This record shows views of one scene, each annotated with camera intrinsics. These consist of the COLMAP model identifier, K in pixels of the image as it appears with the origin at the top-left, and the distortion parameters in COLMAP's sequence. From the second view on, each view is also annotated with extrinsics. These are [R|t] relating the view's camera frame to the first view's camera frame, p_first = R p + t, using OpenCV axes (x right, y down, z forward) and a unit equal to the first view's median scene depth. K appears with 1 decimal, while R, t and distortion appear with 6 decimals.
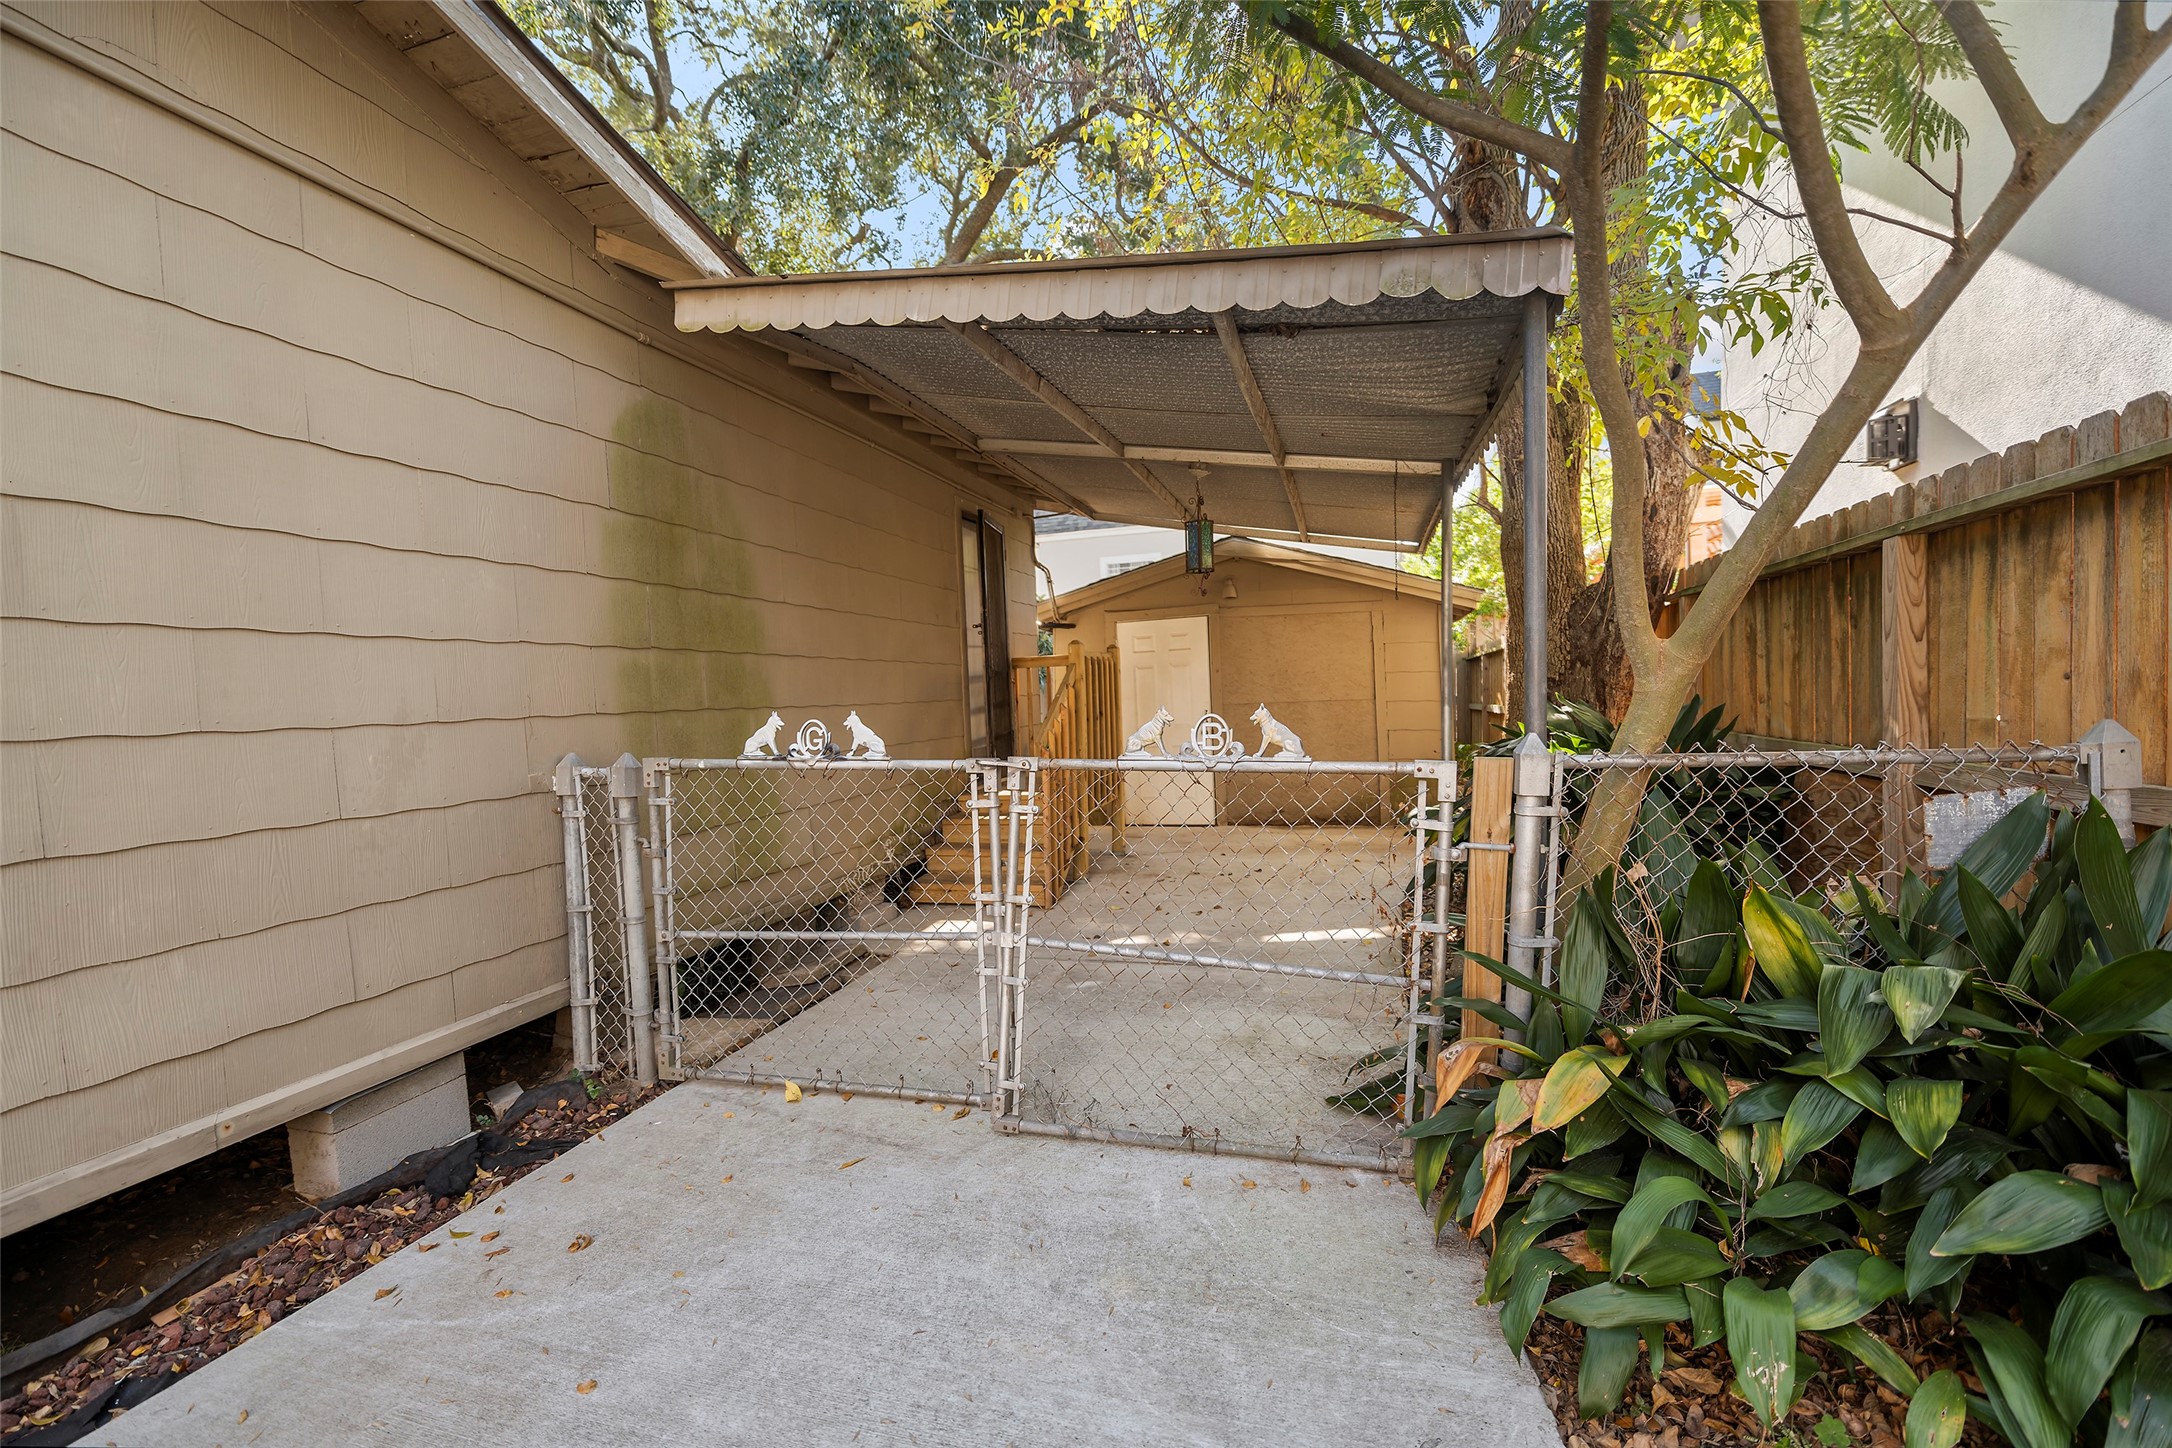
lens RADIAL K [[911.0, 0, 1086.7], [0, 911.0, 745.0], [0, 0, 1]] dist [-0.015792, 0.000029]
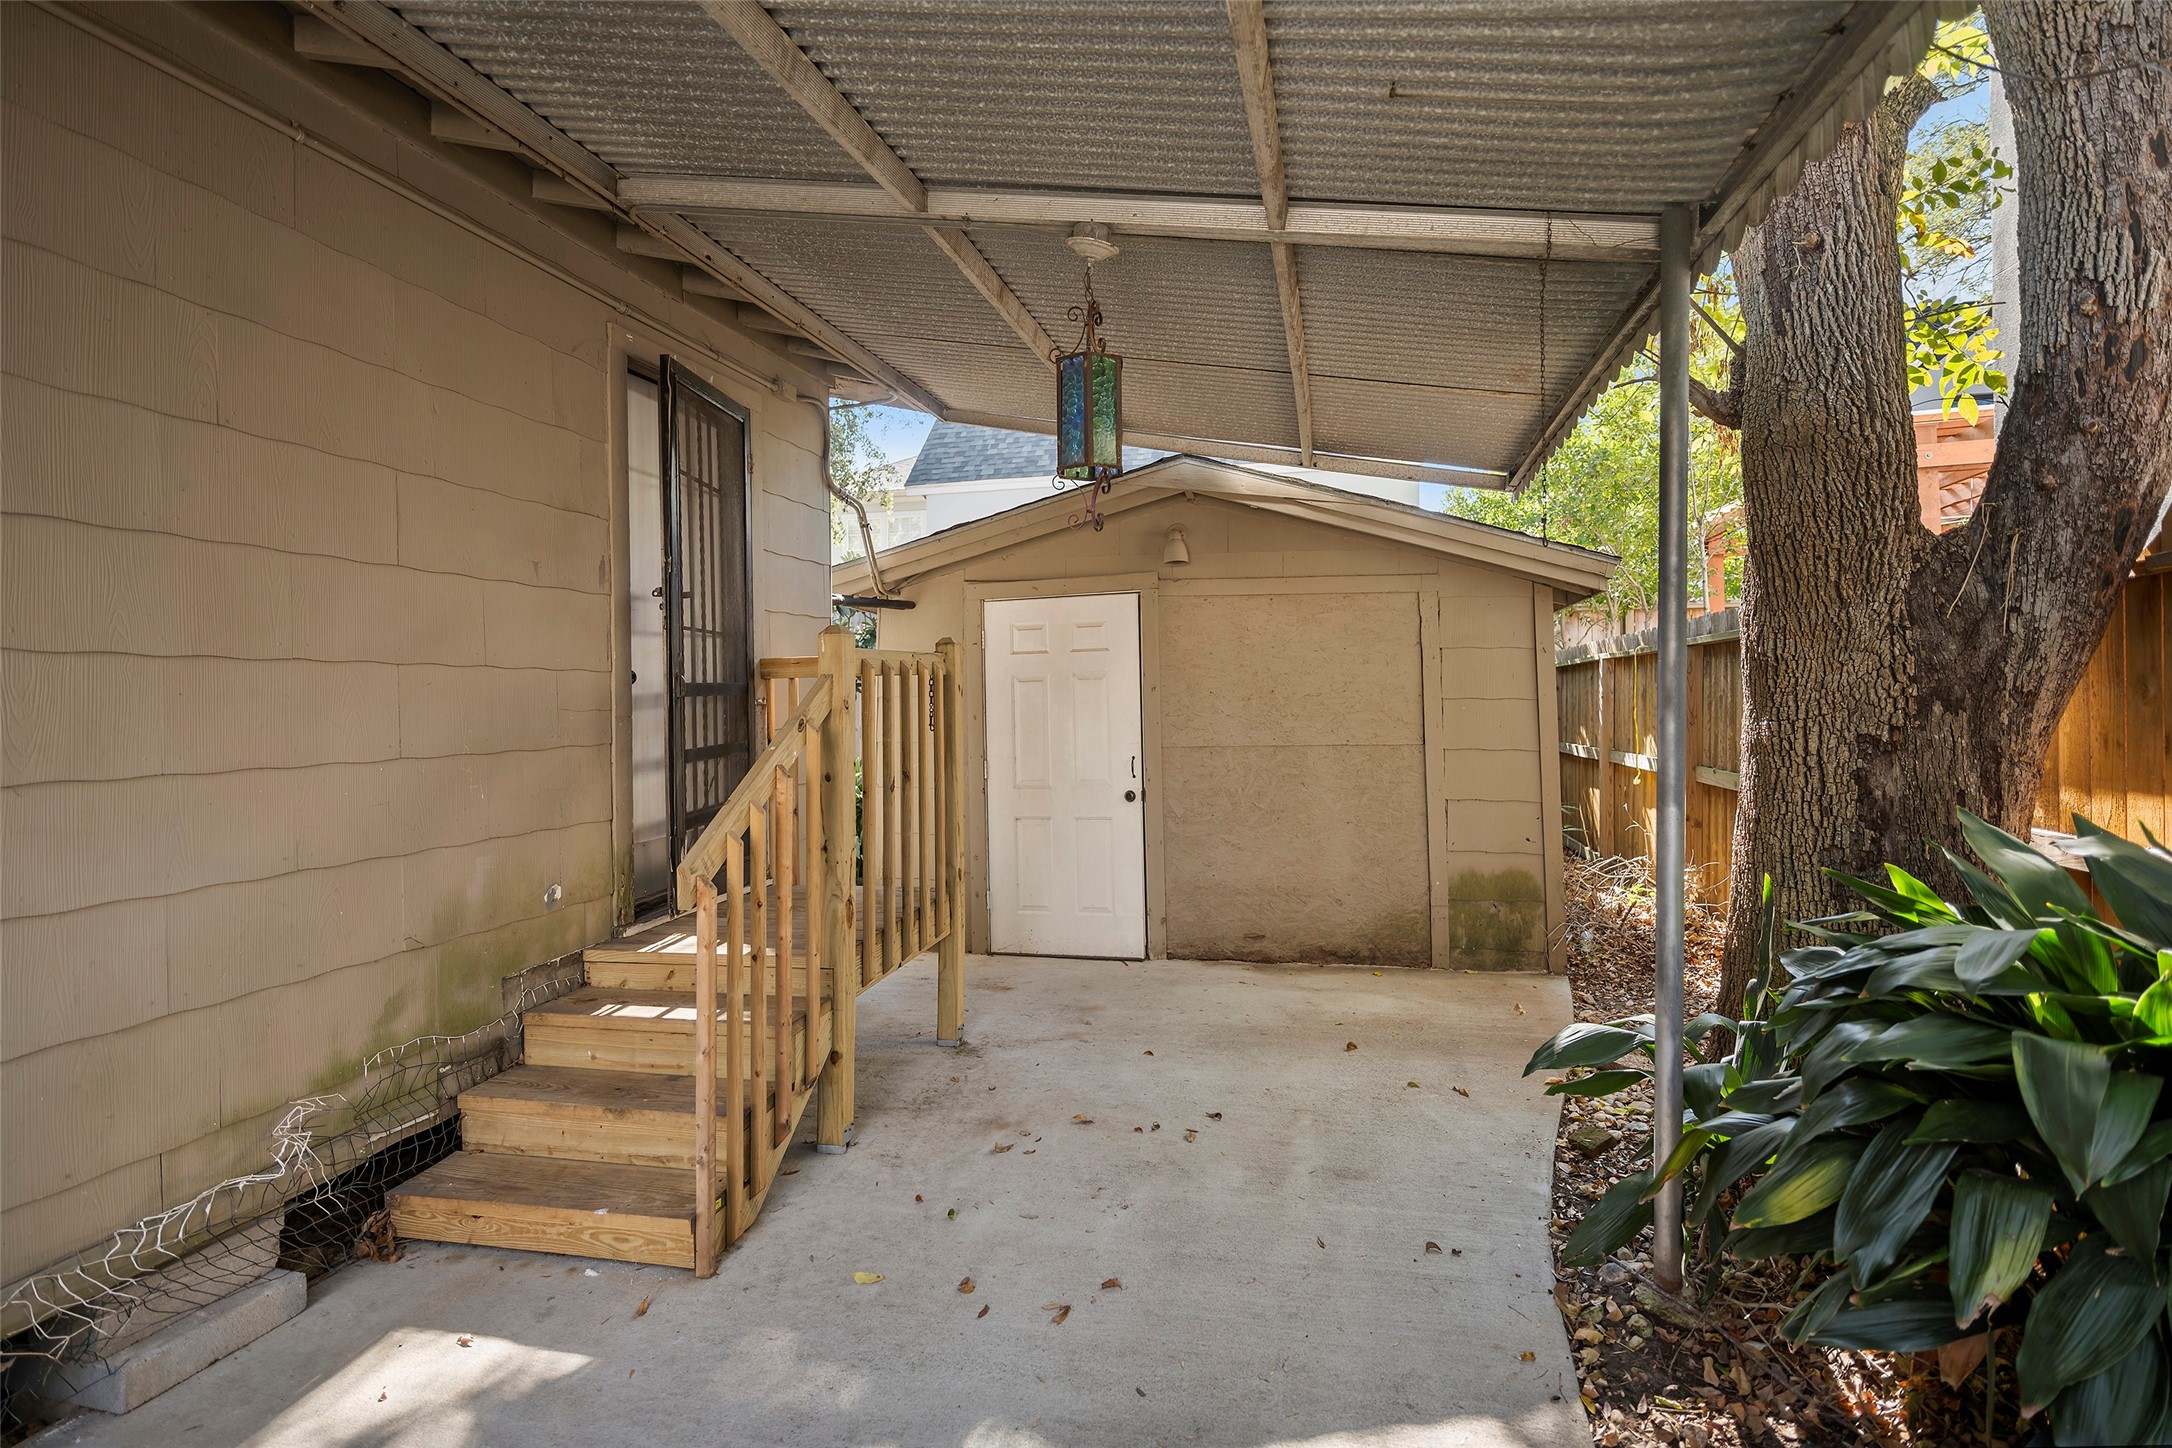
lens RADIAL K [[1061.2, 0, 1113.1], [0, 1061.2, 726.5], [0, 0, 1]] dist [0.001903, 0.000246]
pose [[0.996768, 0.019627, 0.077900, 0.077832], [-0.017336, 0.999400, -0.029973, -0.043559], [-0.078442, 0.028526, 0.996511, 0.393954]]
